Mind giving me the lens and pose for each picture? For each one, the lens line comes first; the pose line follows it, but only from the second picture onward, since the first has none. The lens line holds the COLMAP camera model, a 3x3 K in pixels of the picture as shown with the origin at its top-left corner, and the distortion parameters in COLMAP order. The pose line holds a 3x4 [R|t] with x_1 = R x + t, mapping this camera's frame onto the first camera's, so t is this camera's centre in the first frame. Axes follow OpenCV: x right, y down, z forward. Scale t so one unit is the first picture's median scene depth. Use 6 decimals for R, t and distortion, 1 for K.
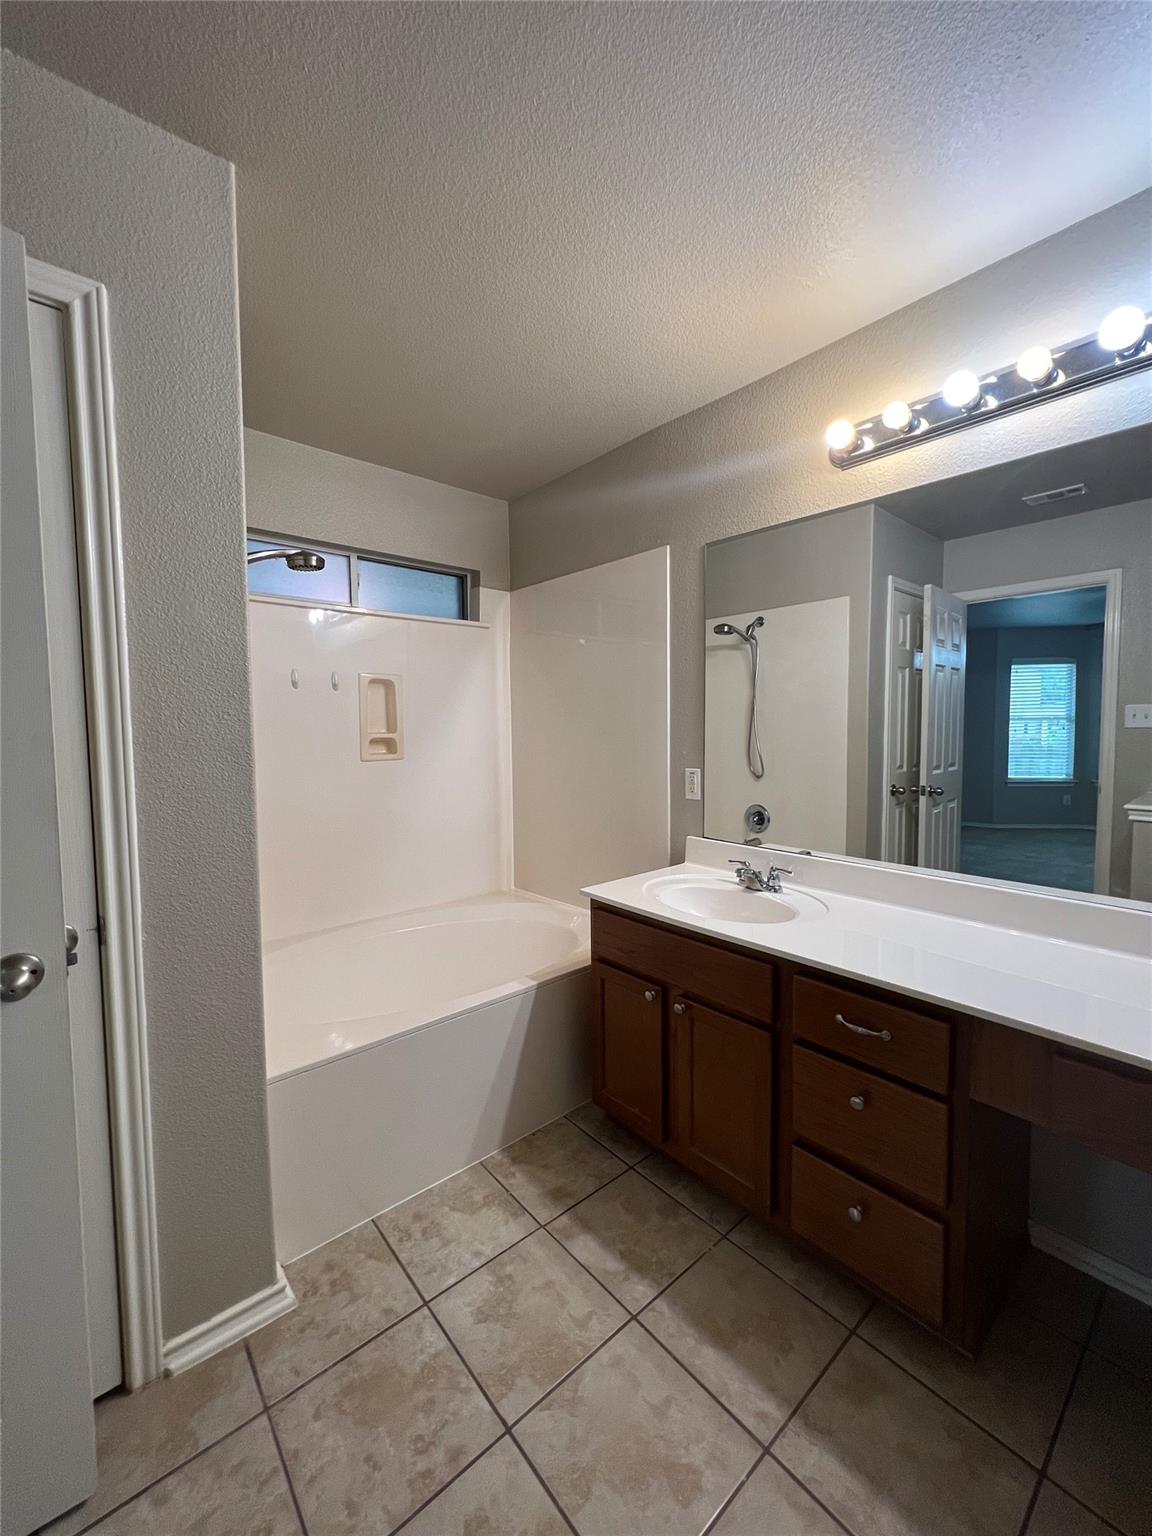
lens RADIAL K [[613.2, 0, 577.5], [0, 613.2, 761.7], [0, 0, 1]] dist [-0.000503, 0.000180]
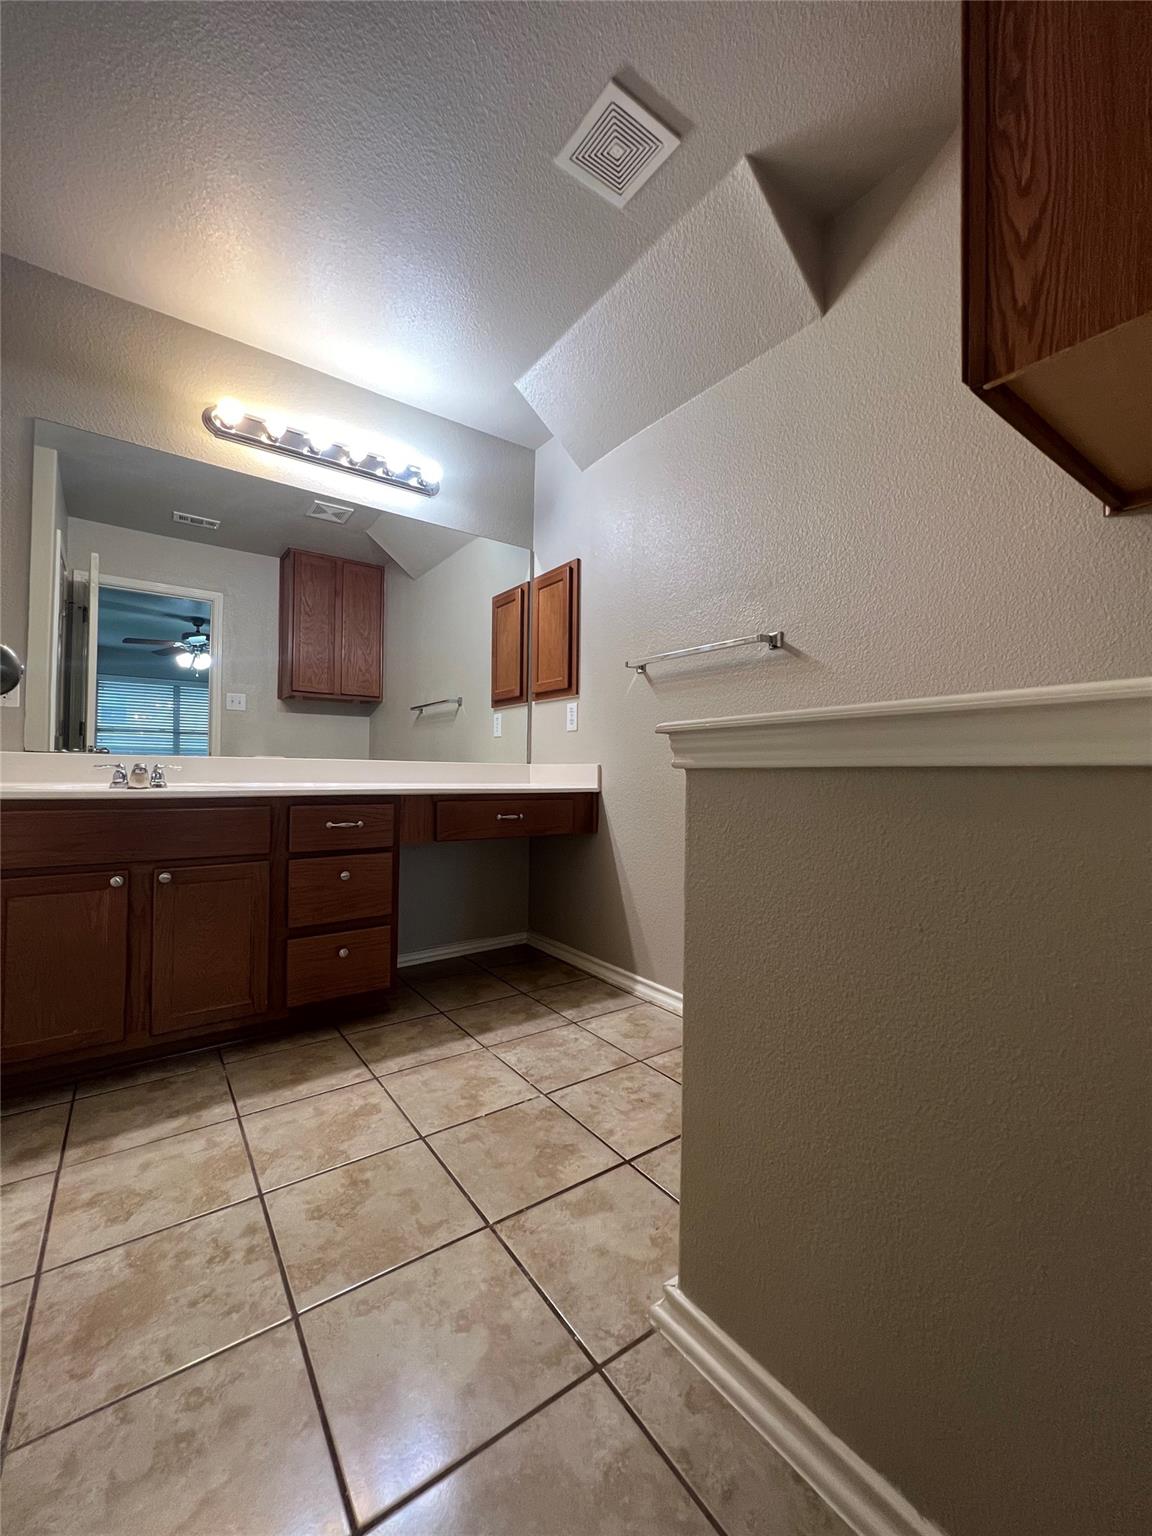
lens RADIAL K [[613.2, 0, 577.5], [0, 613.2, 761.7], [0, 0, 1]] dist [-0.000503, 0.000180]
pose [[0.085834, 0.026162, 0.995966, -0.920690], [0.044302, 0.998566, -0.030049, 0.315107], [-0.995324, 0.046702, 0.084552, 0.260595]]
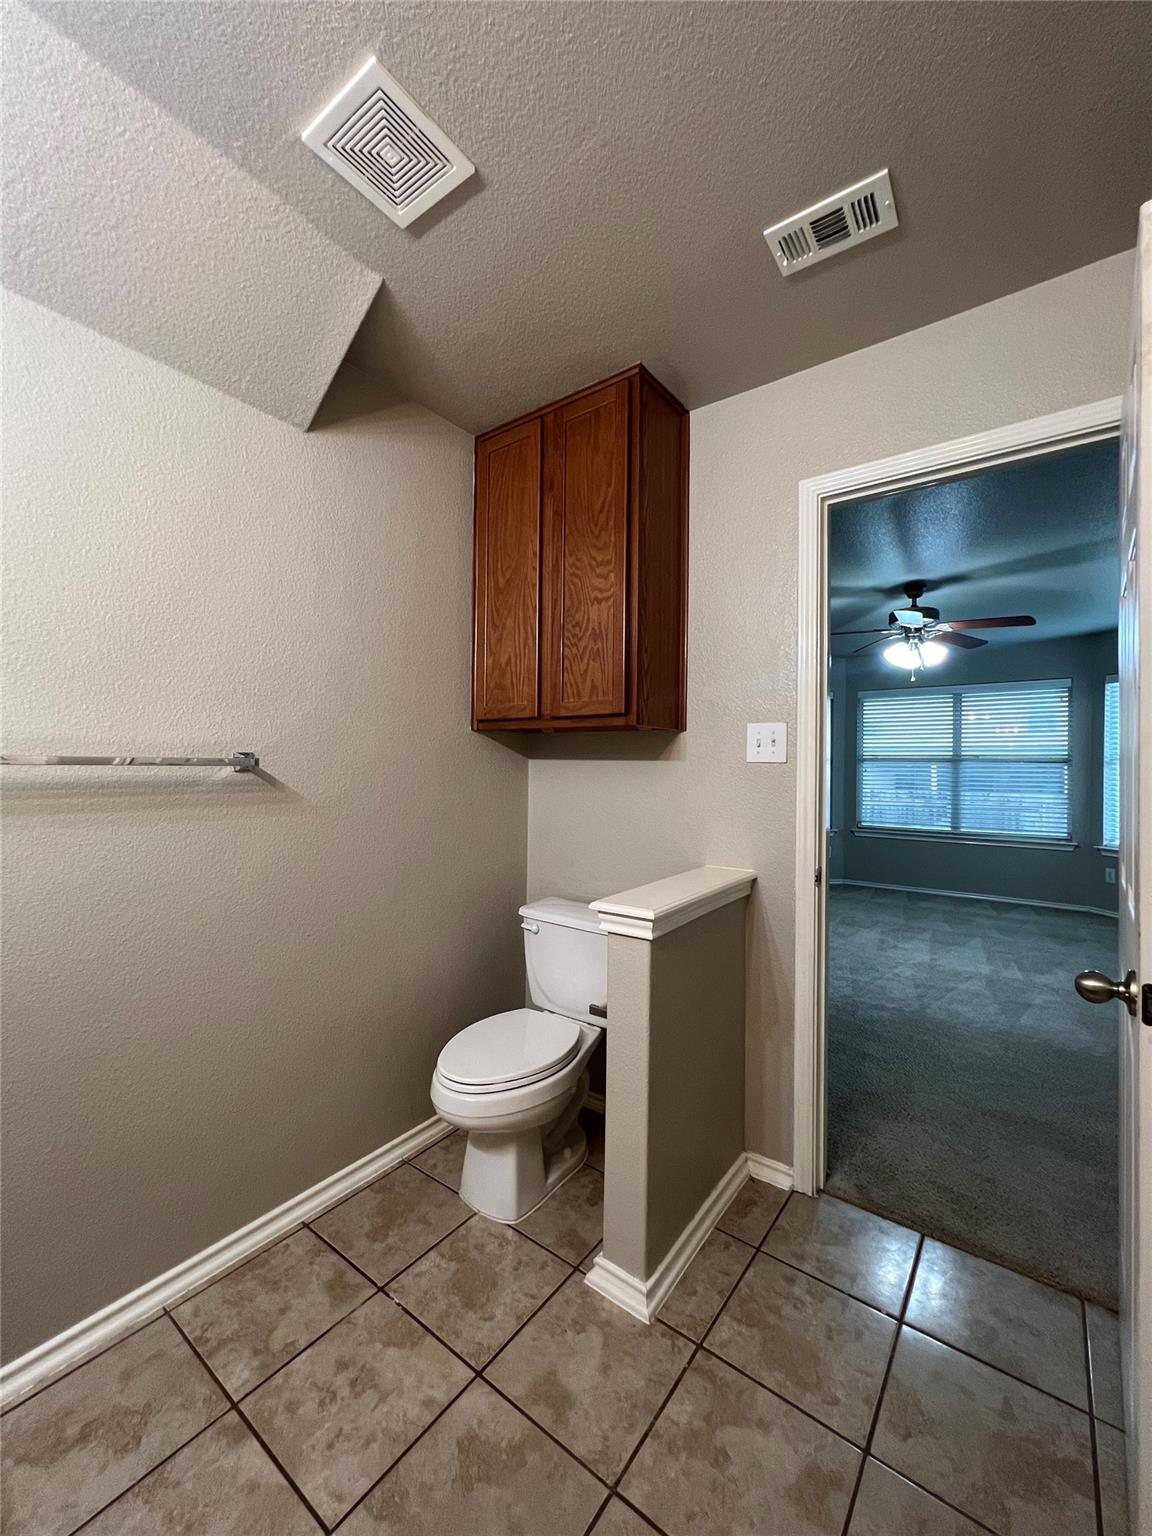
lens RADIAL K [[613.2, 0, 577.5], [0, 613.2, 761.7], [0, 0, 1]] dist [-0.000503, 0.000180]
pose [[-0.976833, 0.000743, -0.214000, 0.085754], [-0.010547, 0.998612, 0.051611, -0.033152], [0.213741, 0.052672, -0.975469, 1.143885]]
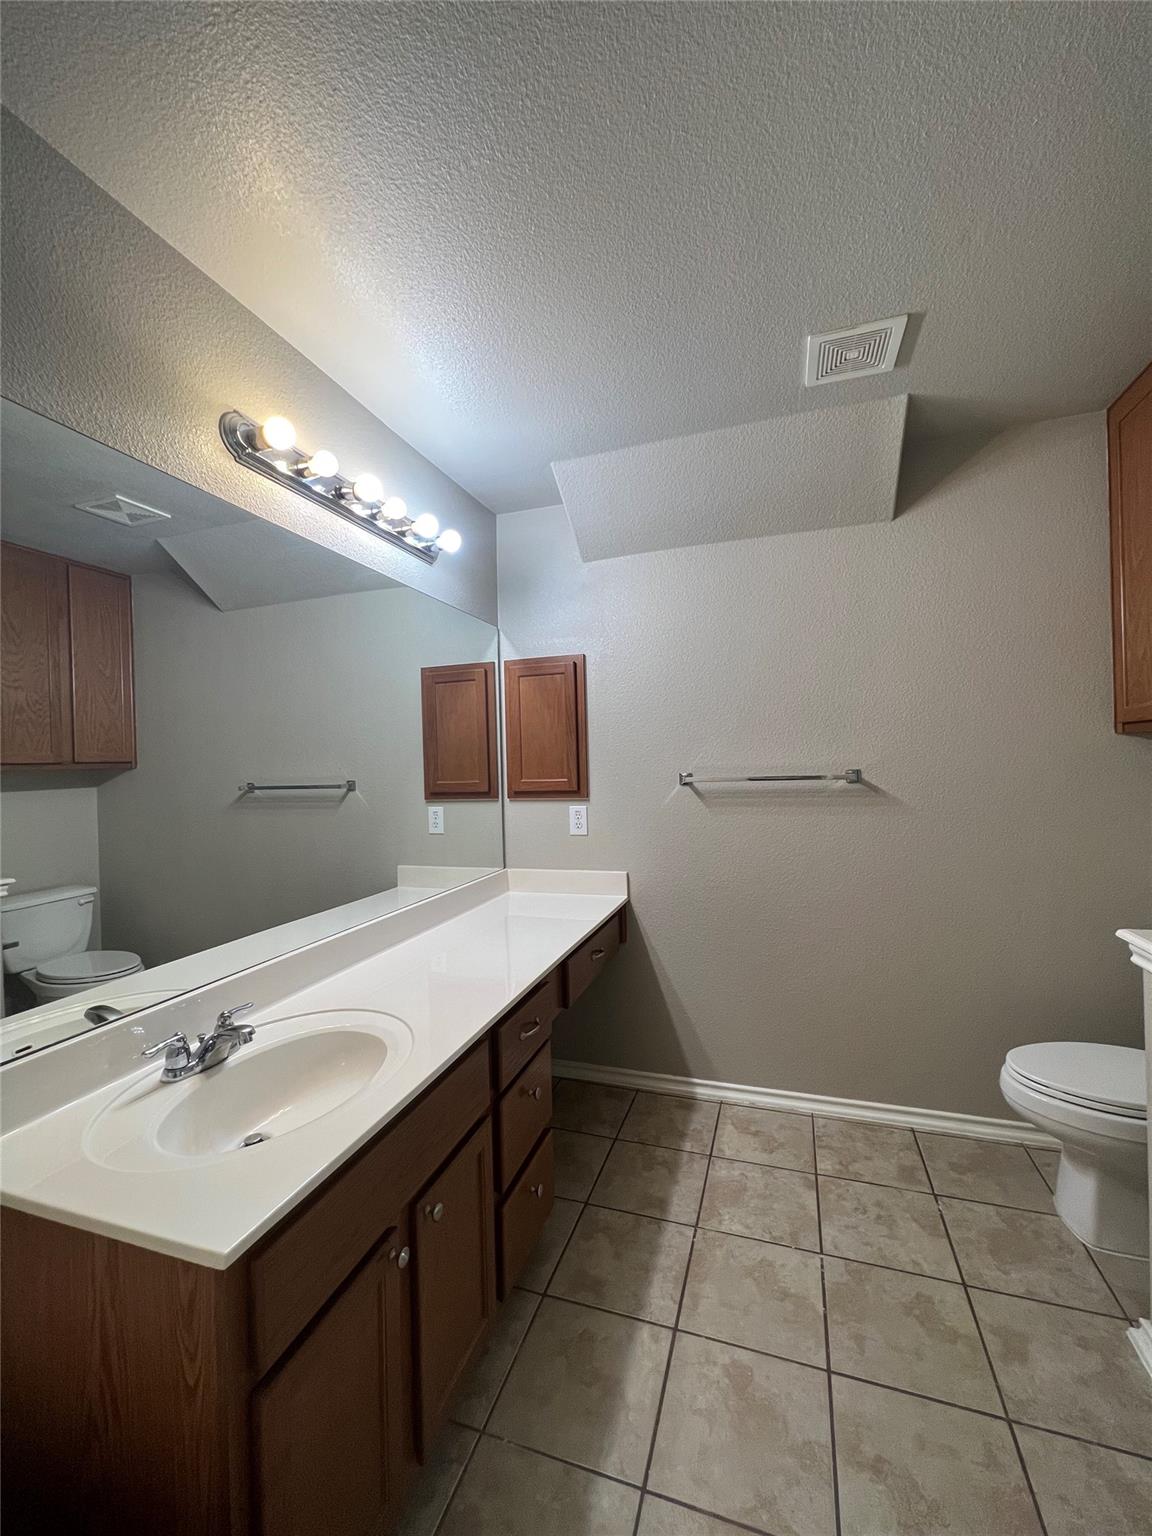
lens RADIAL K [[613.2, 0, 577.5], [0, 613.2, 761.7], [0, 0, 1]] dist [-0.000503, 0.000180]
pose [[-0.505006, 0.027139, 0.862689, -0.576753], [0.082964, 0.996404, 0.017220, -0.092639], [-0.859119, 0.080268, -0.505441, 1.350691]]
